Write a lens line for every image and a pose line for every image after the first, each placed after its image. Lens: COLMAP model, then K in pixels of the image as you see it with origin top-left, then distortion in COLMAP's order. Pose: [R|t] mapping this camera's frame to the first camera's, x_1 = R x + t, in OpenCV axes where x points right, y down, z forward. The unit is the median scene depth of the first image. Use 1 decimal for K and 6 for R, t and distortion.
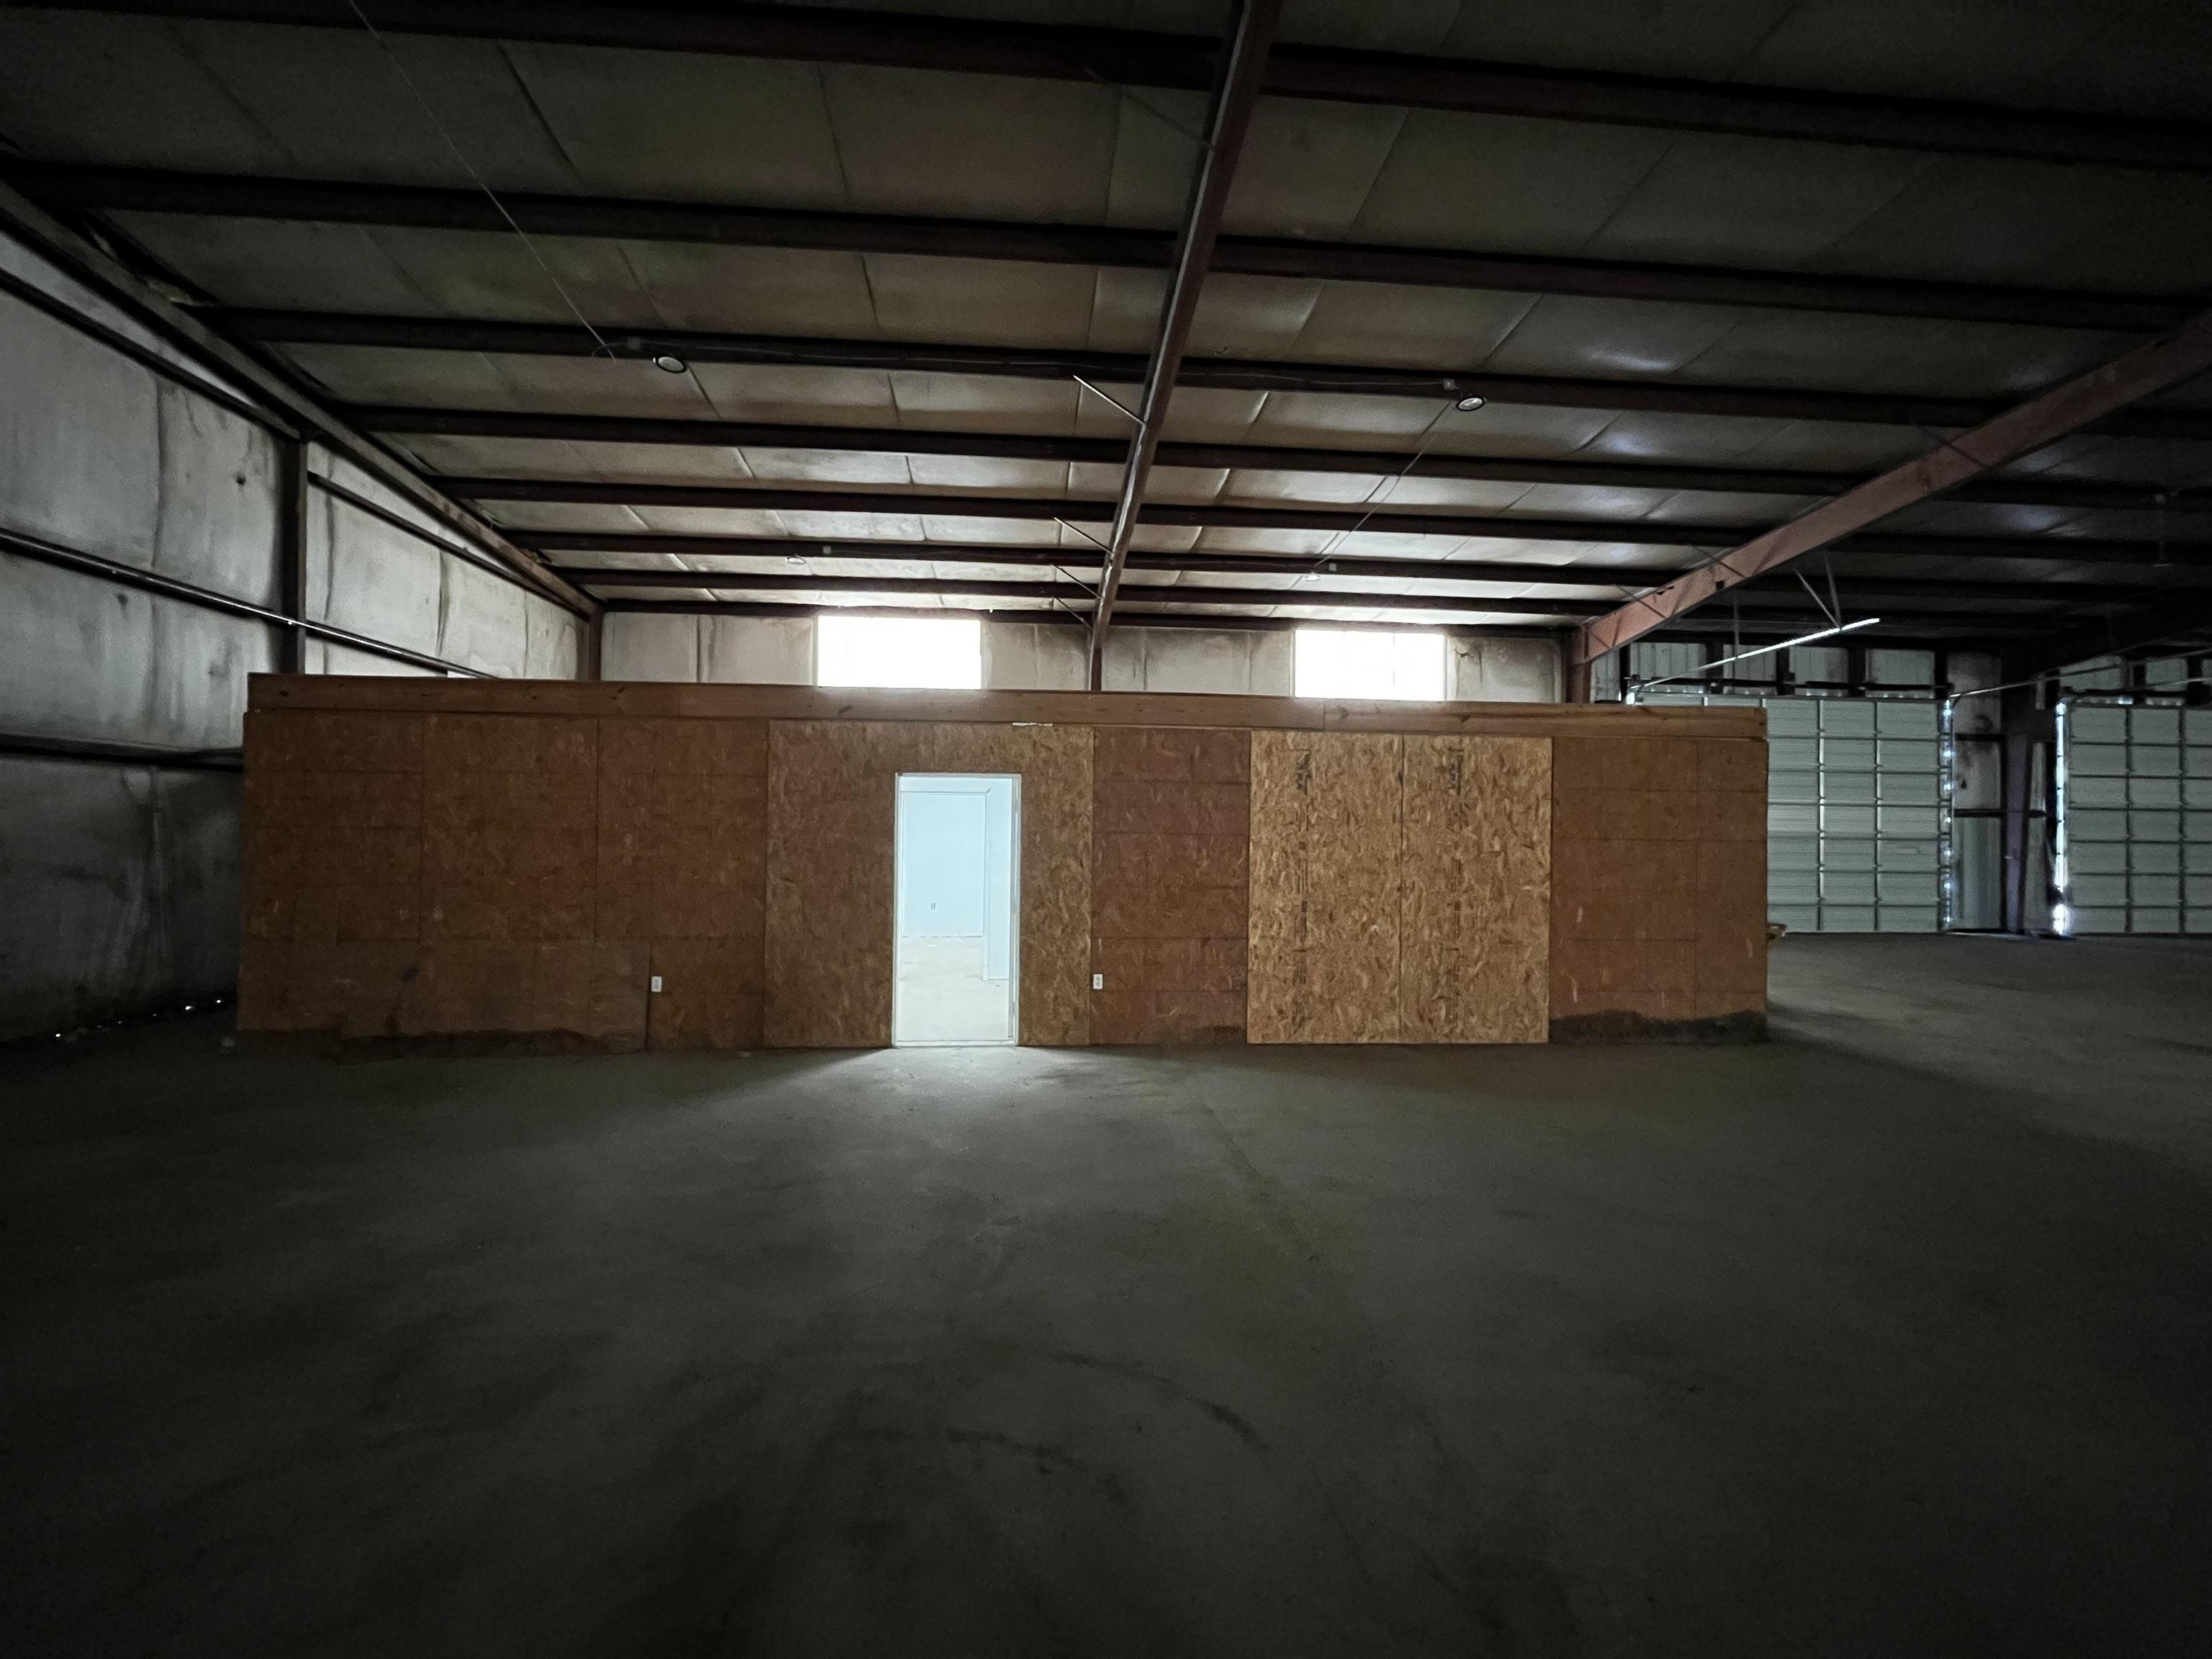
lens RADIAL K [[908.0, 0, 1103.9], [0, 908.0, 832.0], [0, 0, 1]] dist [-0.002578, -0.000477]
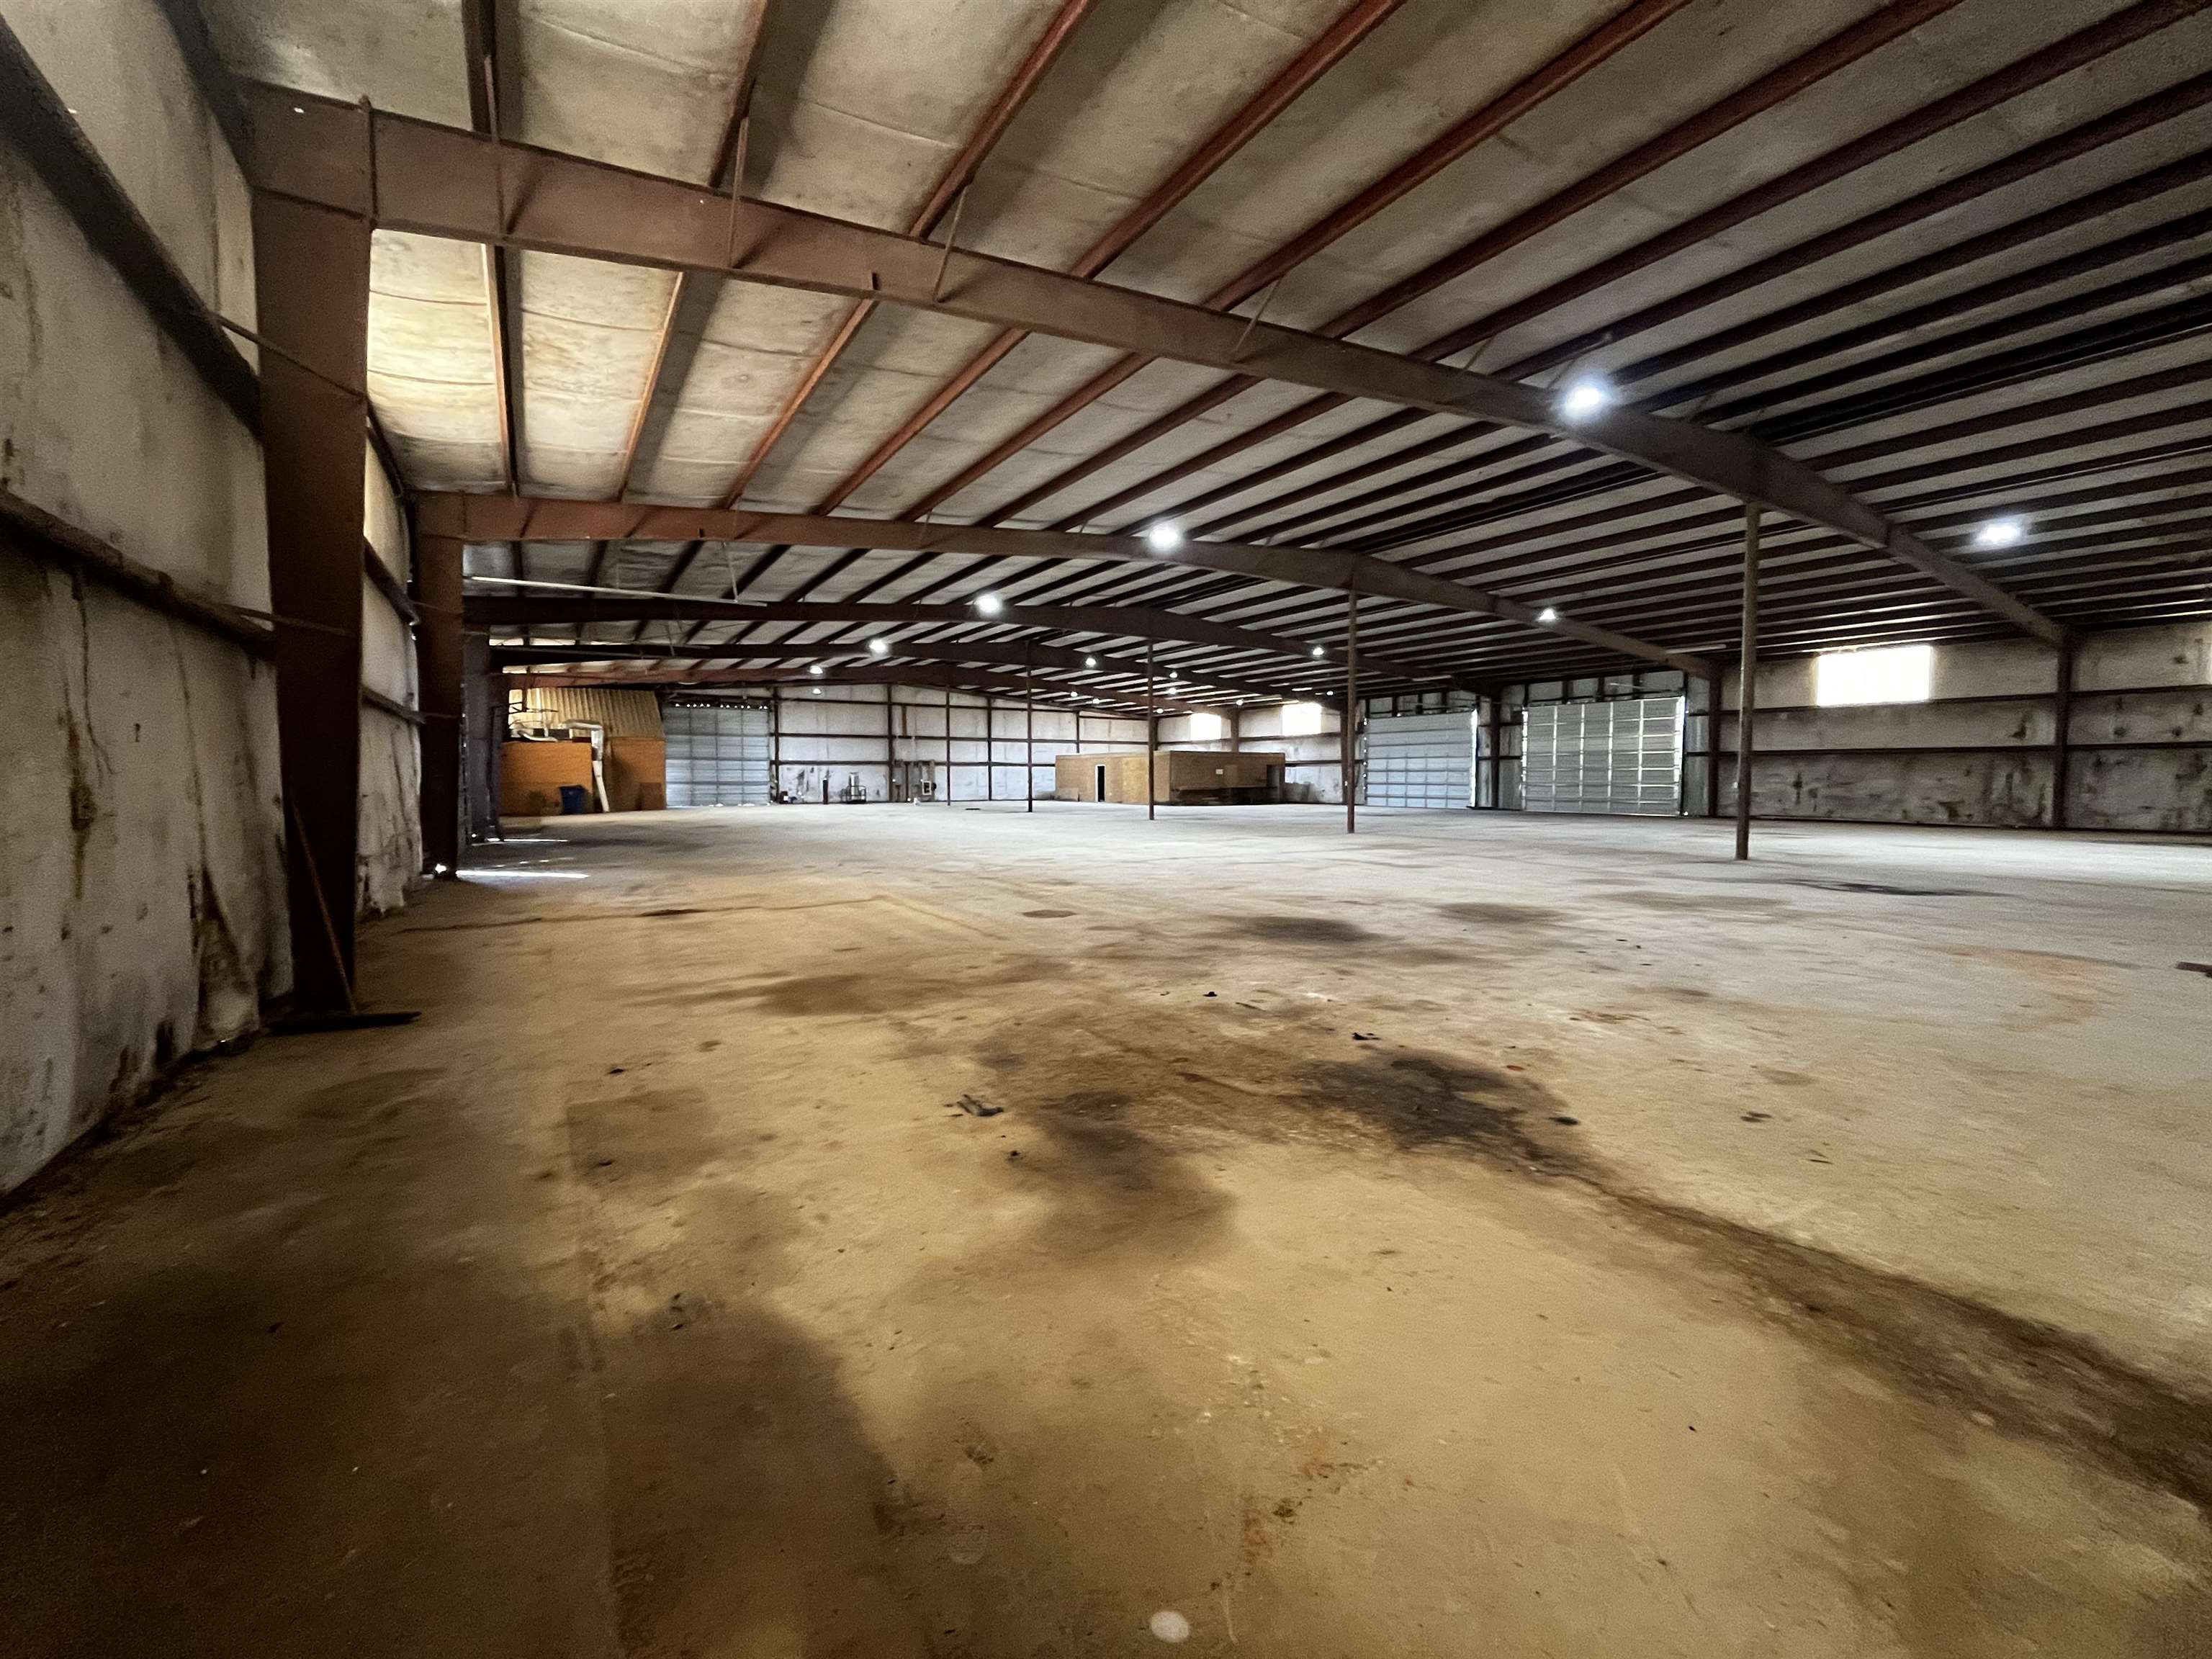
lens RADIAL K [[908.0, 0, 1098.3], [0, 908.0, 825.6], [0, 0, 1]] dist [-0.002578, -0.000477]
pose [[0.453613, 0.035777, -0.890481, 2.583438], [0.004708, 0.999084, 0.042539, 0.047952], [0.891187, -0.023488, 0.453029, -0.942279]]
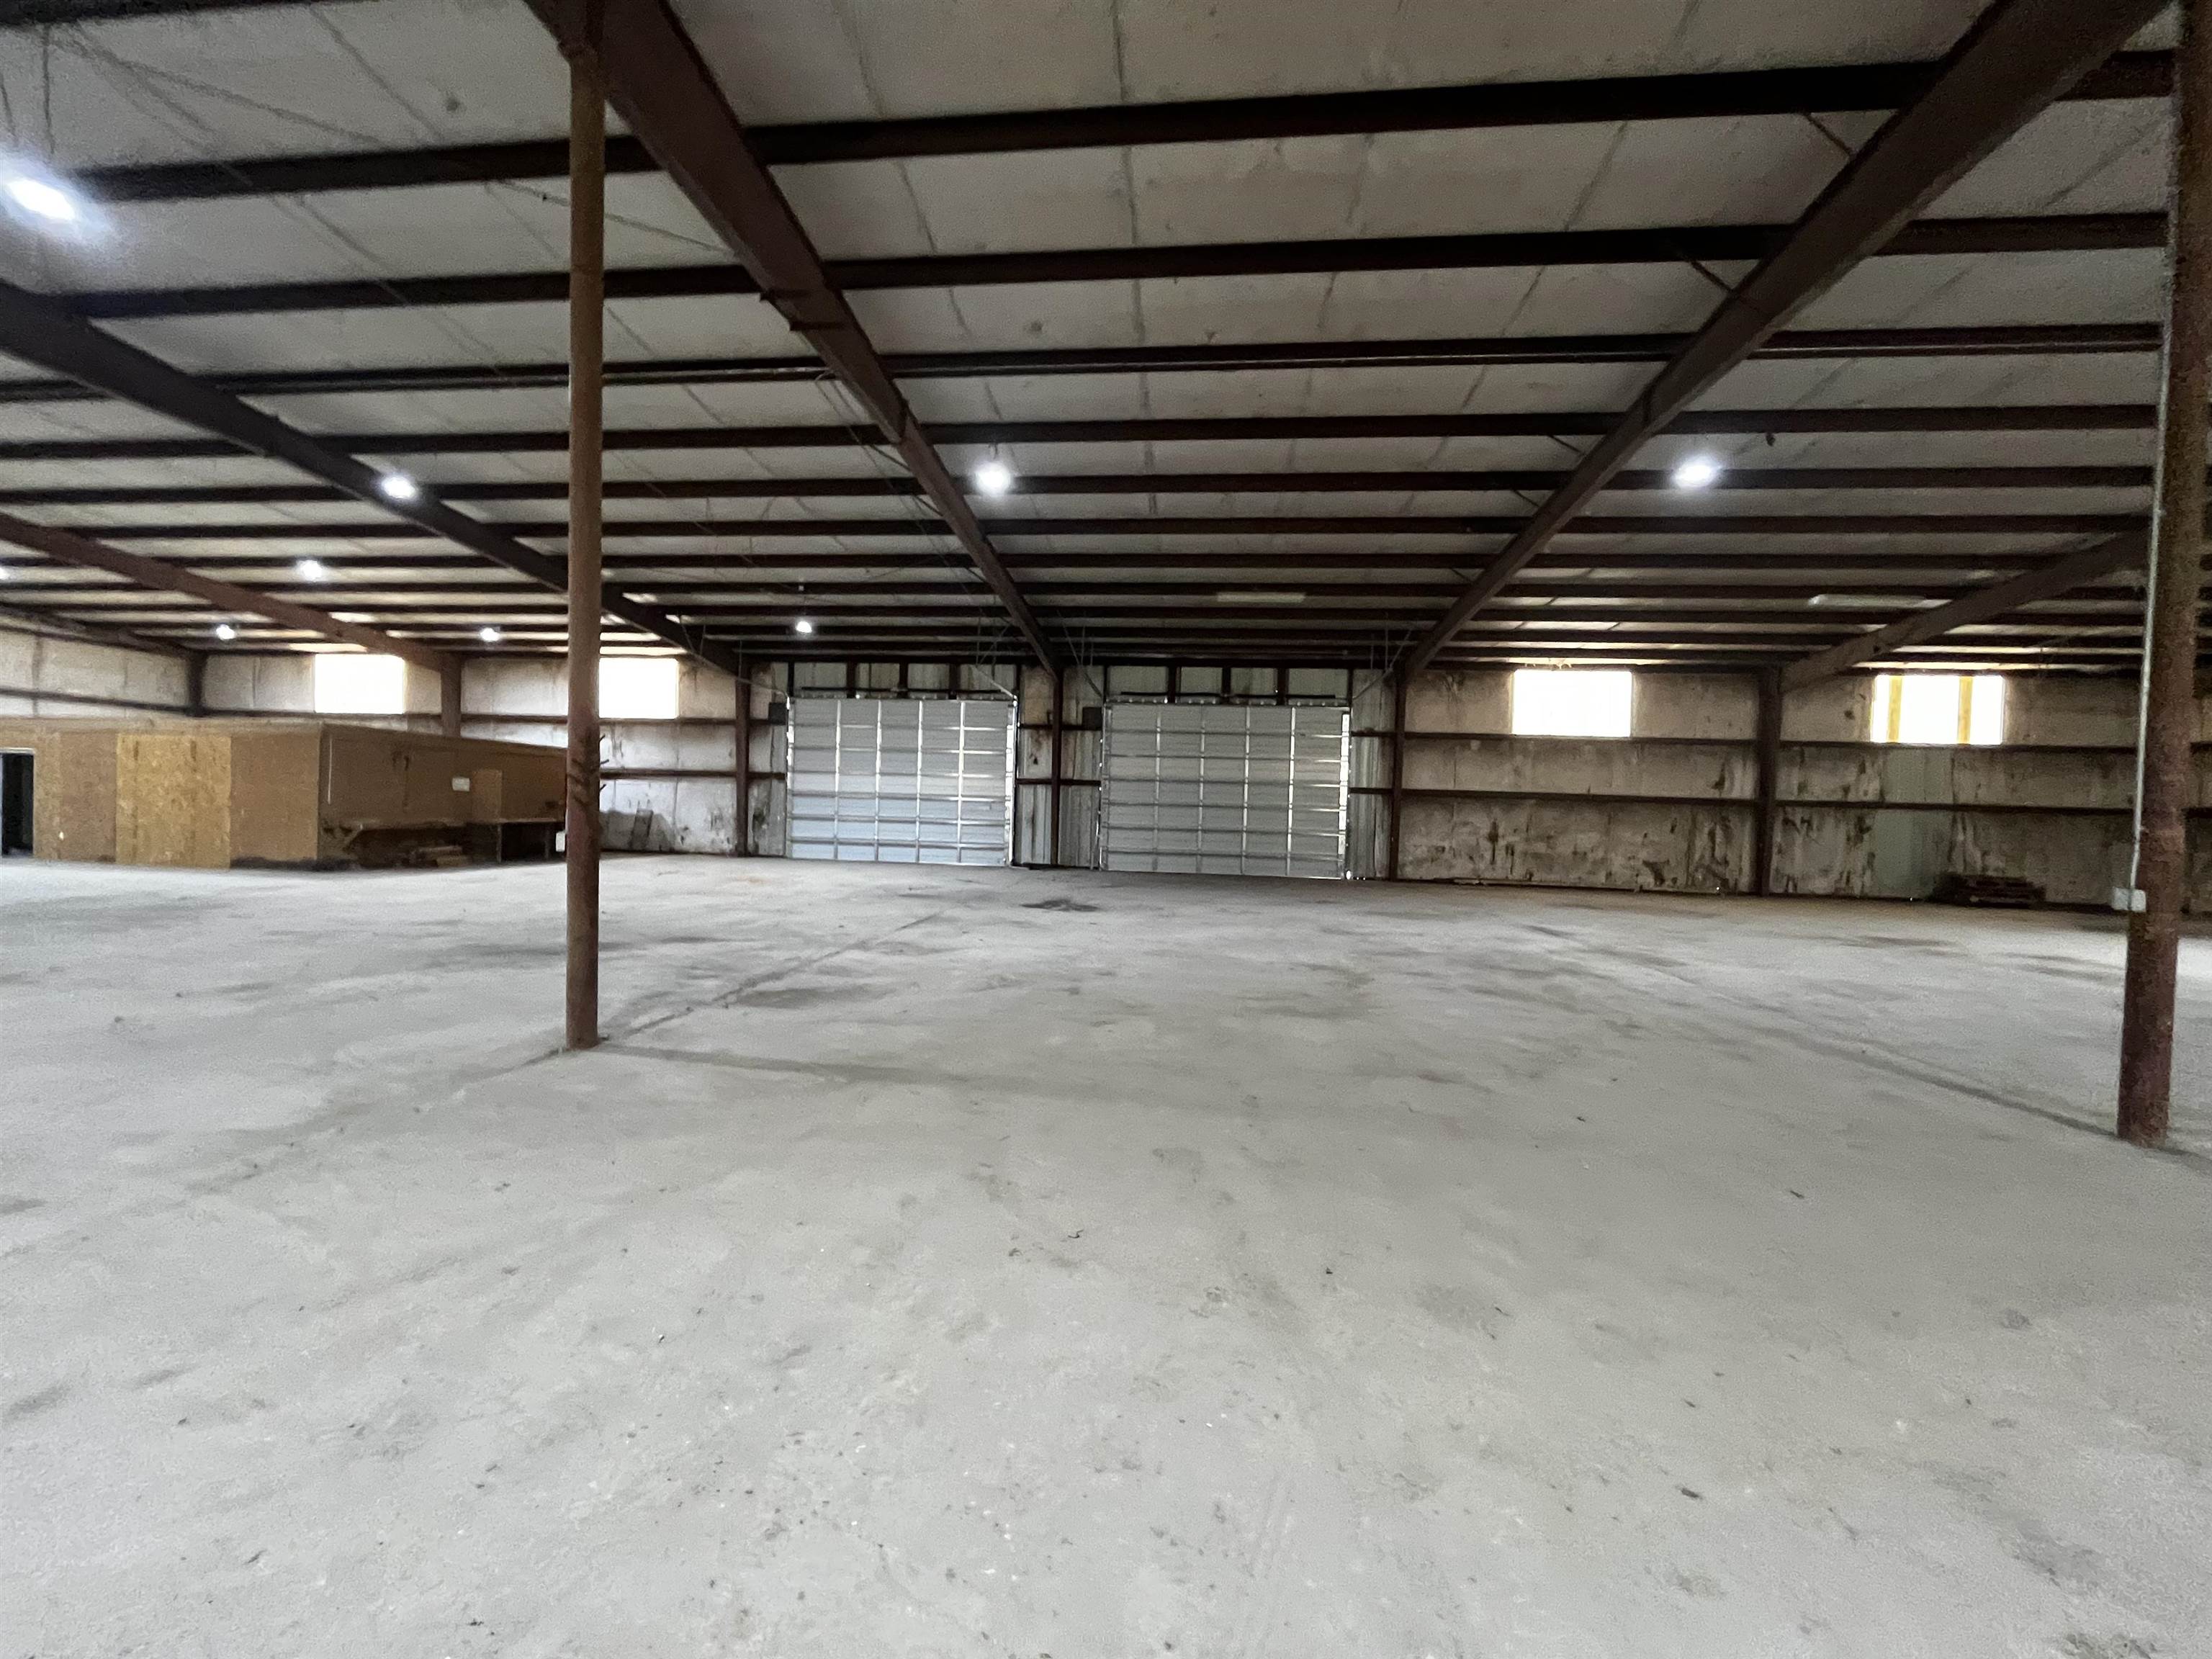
lens RADIAL K [[908.0, 0, 1111.8], [0, 908.0, 838.7], [0, 0, 1]] dist [-0.002578, -0.000477]
pose [[0.980969, 0.024243, -0.192647, 1.344706], [-0.018889, 0.999384, 0.029581, 0.022826], [0.193246, -0.025379, 0.980822, -0.347888]]
